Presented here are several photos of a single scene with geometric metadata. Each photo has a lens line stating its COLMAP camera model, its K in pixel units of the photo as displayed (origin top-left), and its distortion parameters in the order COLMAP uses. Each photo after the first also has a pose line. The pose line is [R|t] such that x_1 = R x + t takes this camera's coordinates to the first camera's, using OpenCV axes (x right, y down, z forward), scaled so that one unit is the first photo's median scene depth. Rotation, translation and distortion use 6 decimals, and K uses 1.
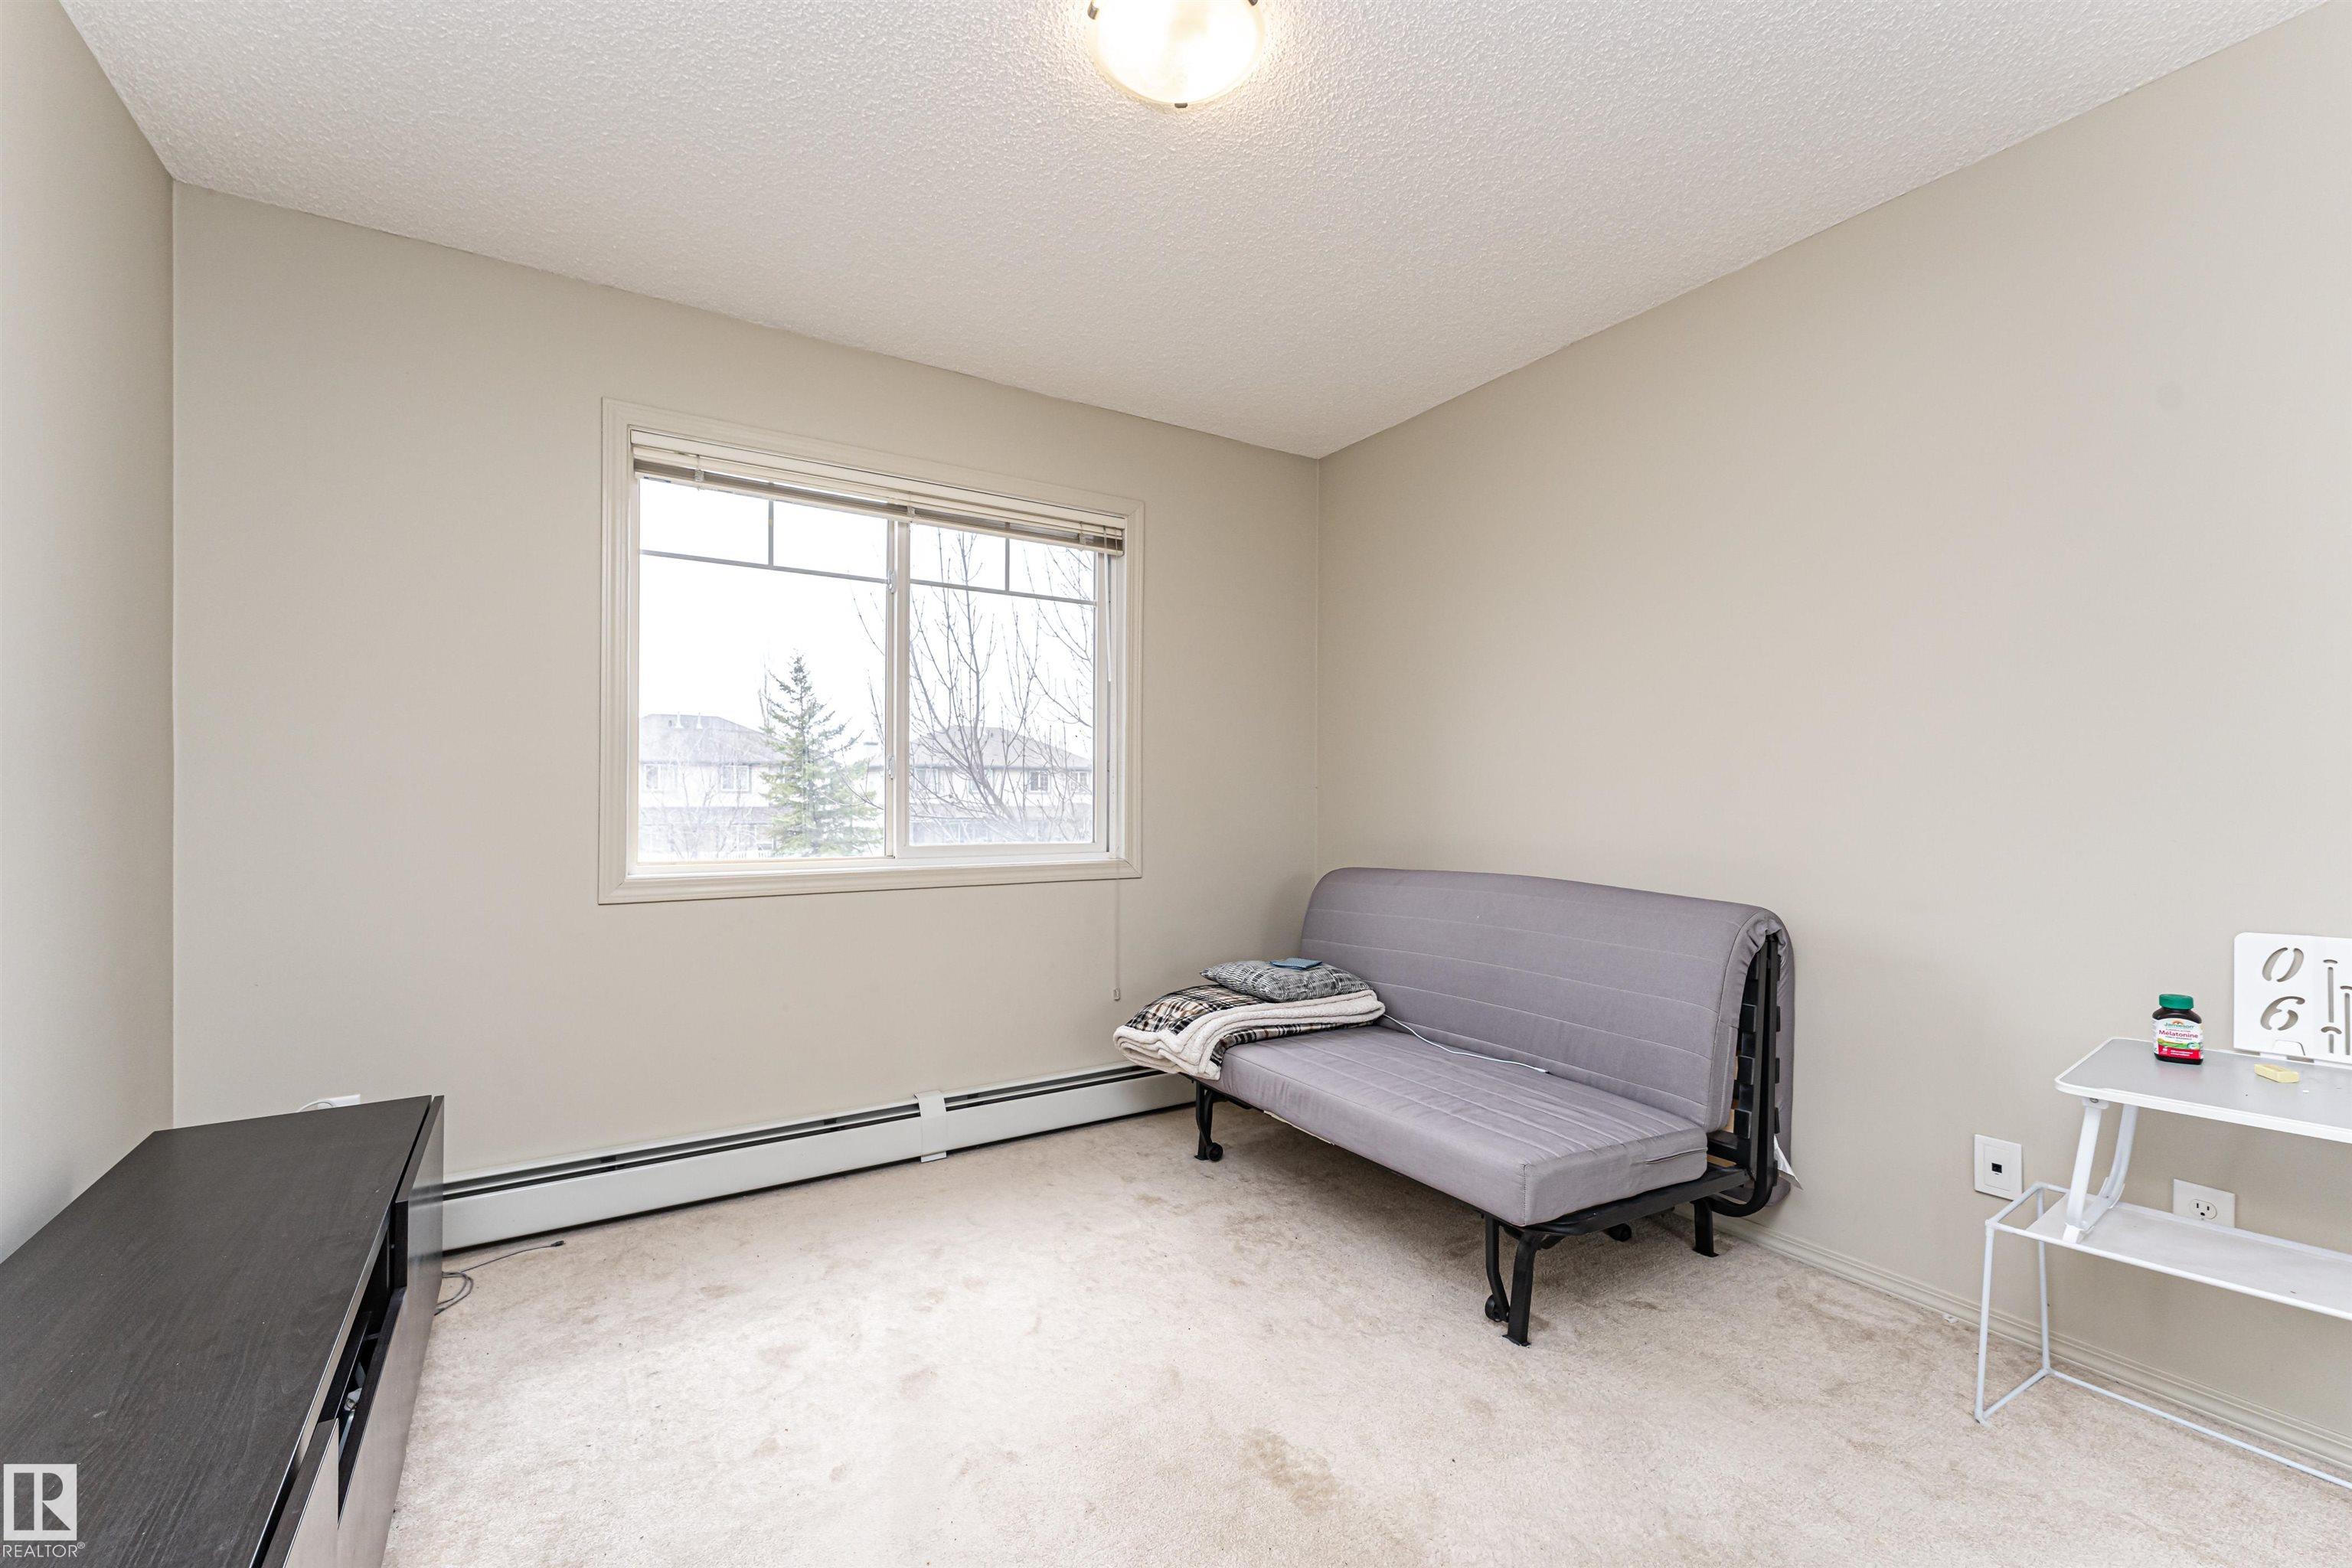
lens RADIAL K [[939.2, 0, 1167.5], [0, 939.2, 797.4], [0, 0, 1]] dist [0.001519, -0.000383]
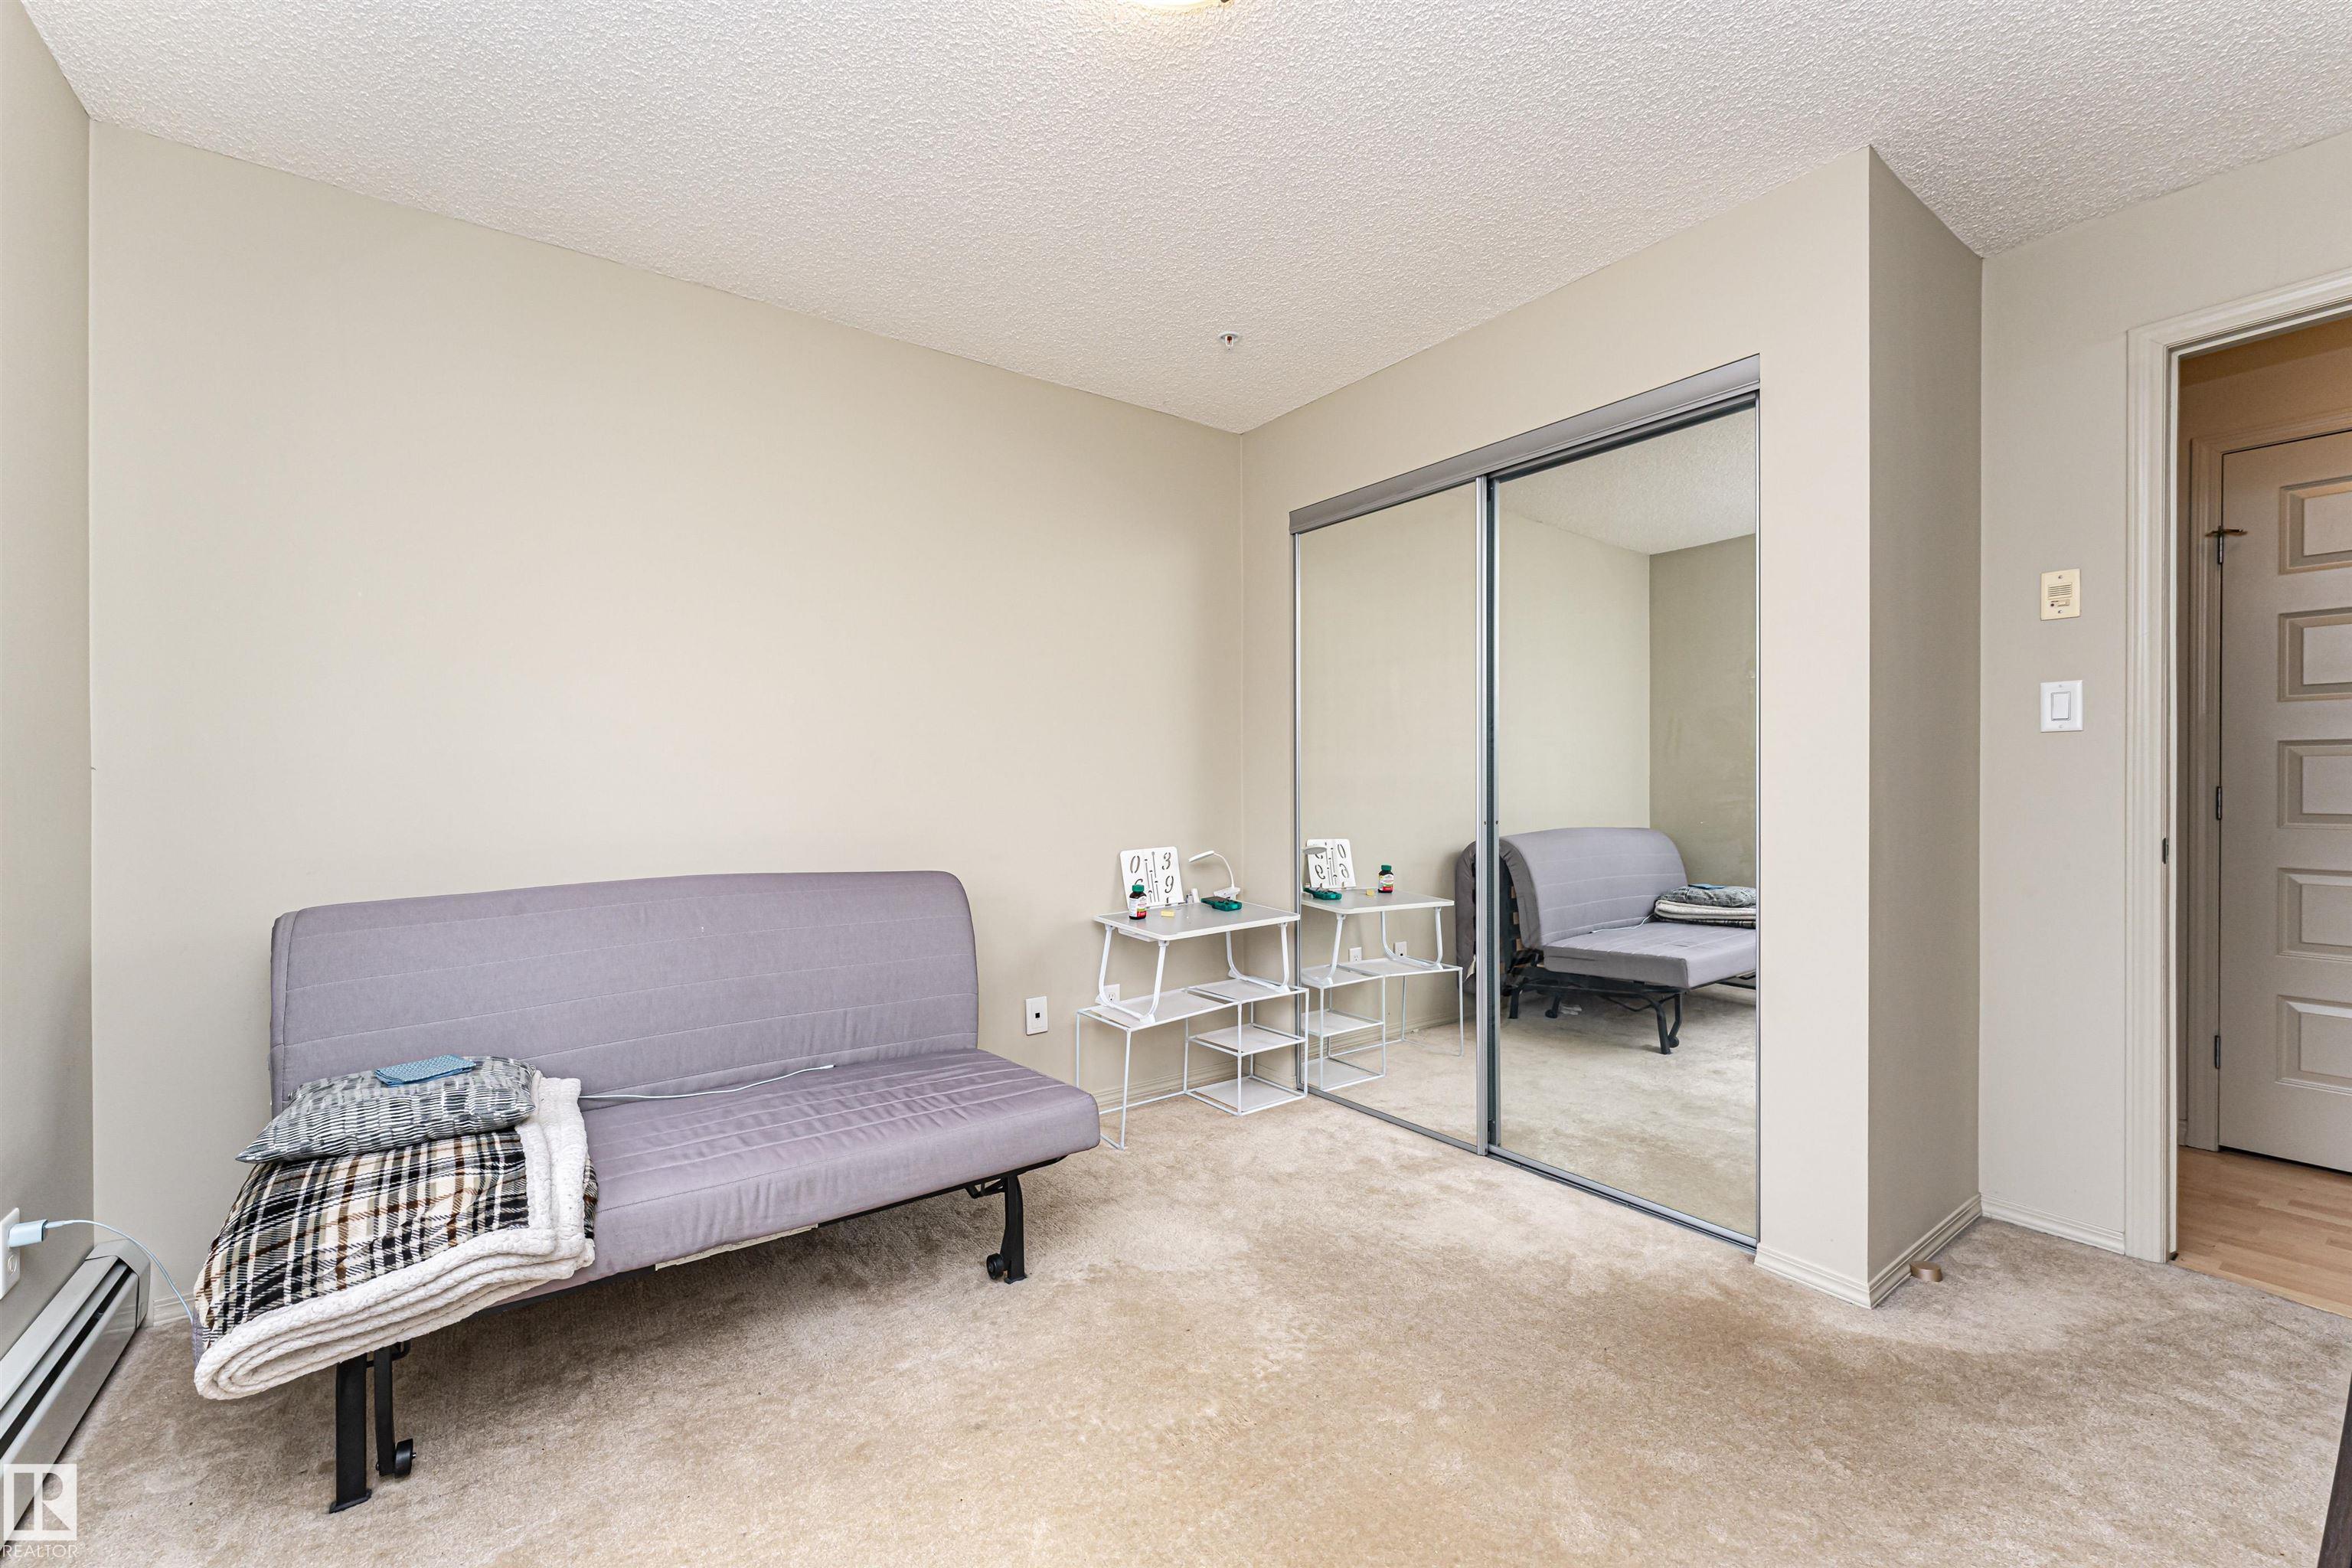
lens RADIAL K [[939.2, 0, 1169.1], [0, 939.2, 783.1], [0, 0, 1]] dist [0.001519, -0.000383]
pose [[-0.052665, -0.011228, 0.998549, -0.862564], [-0.005890, 0.999923, 0.010932, -0.023134], [-0.998595, -0.005306, -0.052727, 1.026273]]
